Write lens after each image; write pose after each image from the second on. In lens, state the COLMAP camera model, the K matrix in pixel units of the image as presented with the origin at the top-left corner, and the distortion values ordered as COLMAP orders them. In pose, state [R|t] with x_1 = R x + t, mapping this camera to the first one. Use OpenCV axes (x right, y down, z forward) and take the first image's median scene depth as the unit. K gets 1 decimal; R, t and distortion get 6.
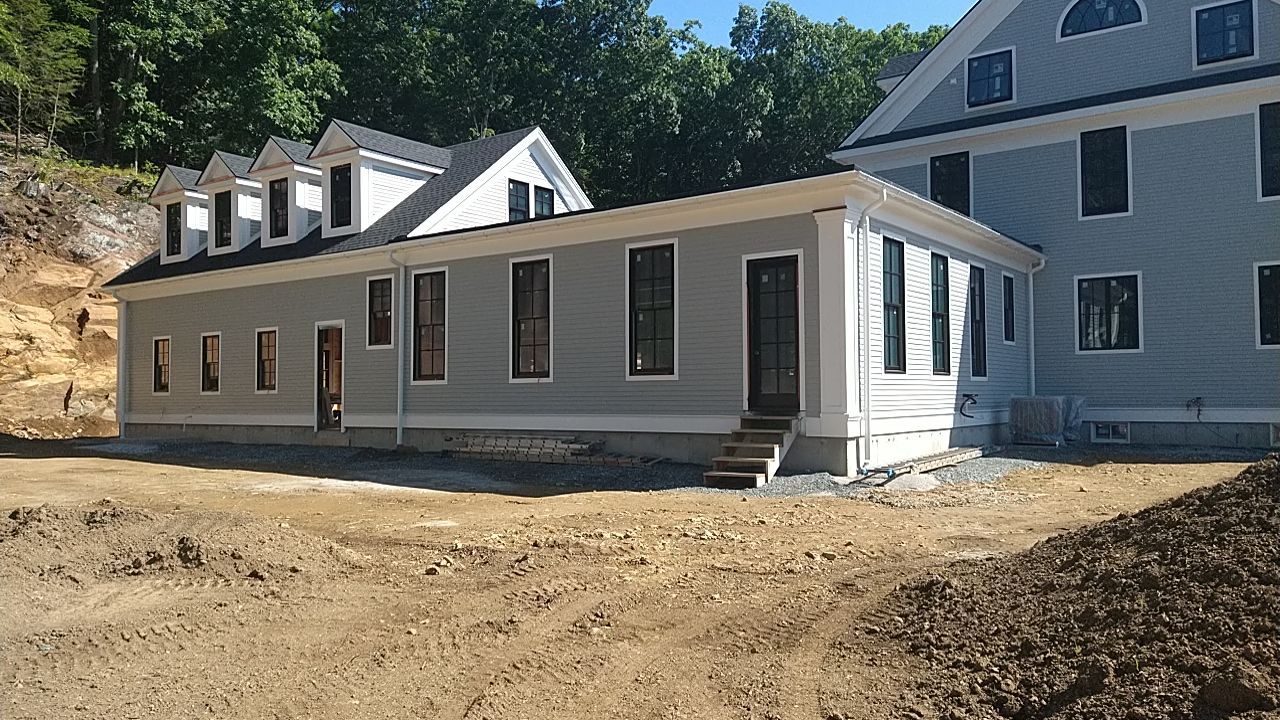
lens RADIAL K [[944.6, 0, 635.1], [0, 944.6, 369.2], [0, 0, 1]] dist [0.096028, -0.131256]
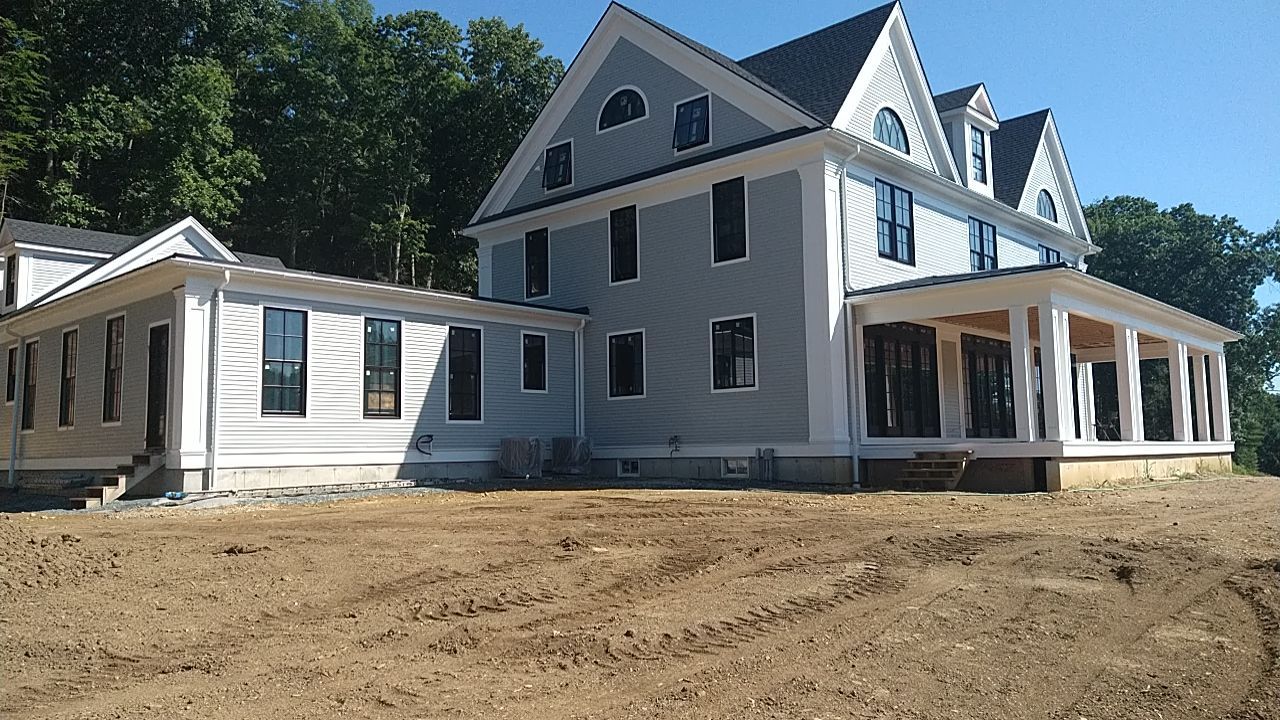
lens RADIAL K [[944.6, 0, 639.6], [0, 944.6, 360.0], [0, 0, 1]] dist [0.096028, -0.131256]
pose [[0.994634, -0.019744, -0.101555, 0.588413], [0.012643, 0.997460, -0.070092, 0.015570], [0.102681, 0.068432, 0.992358, -0.122432]]
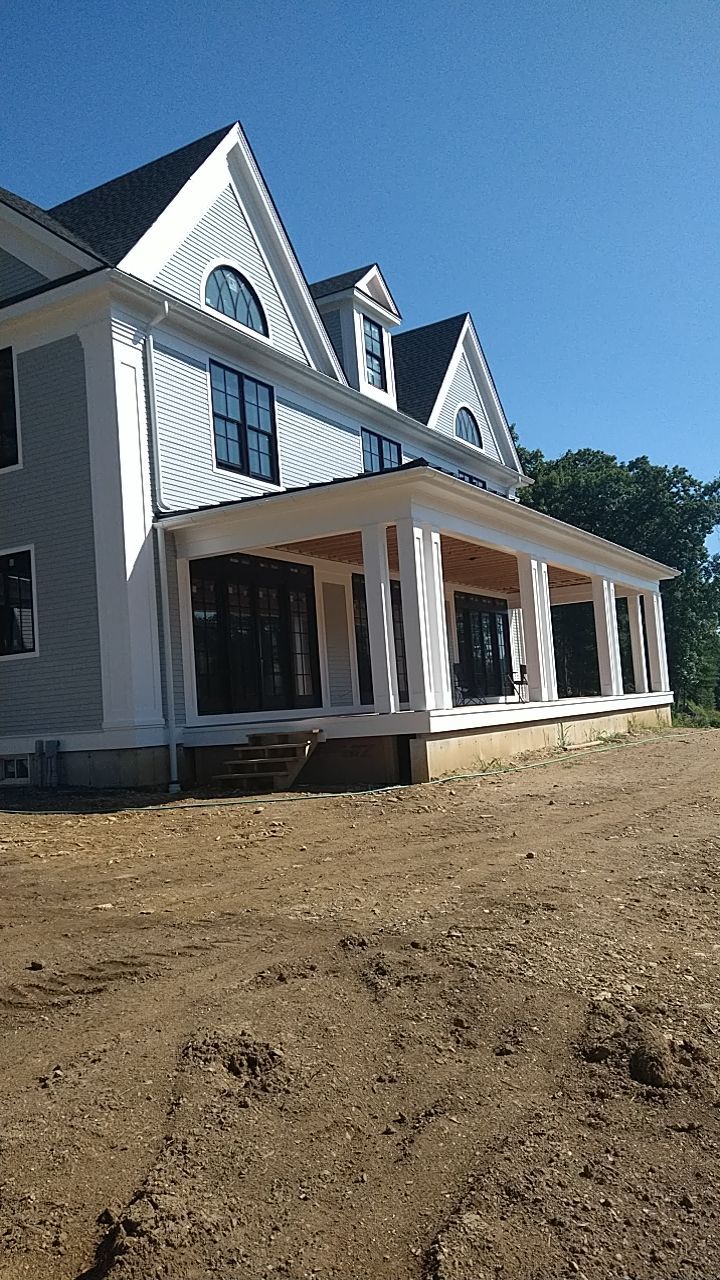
lens RADIAL K [[944.6, 0, 345.9], [0, 944.6, 640.7], [0, 0, 1]] dist [0.096028, -0.131256]
pose [[0.993467, -0.054566, 0.100229, 0.758804], [0.059384, 0.997187, -0.045729, 0.012642], [-0.097452, 0.051383, 0.993913, 0.163267]]
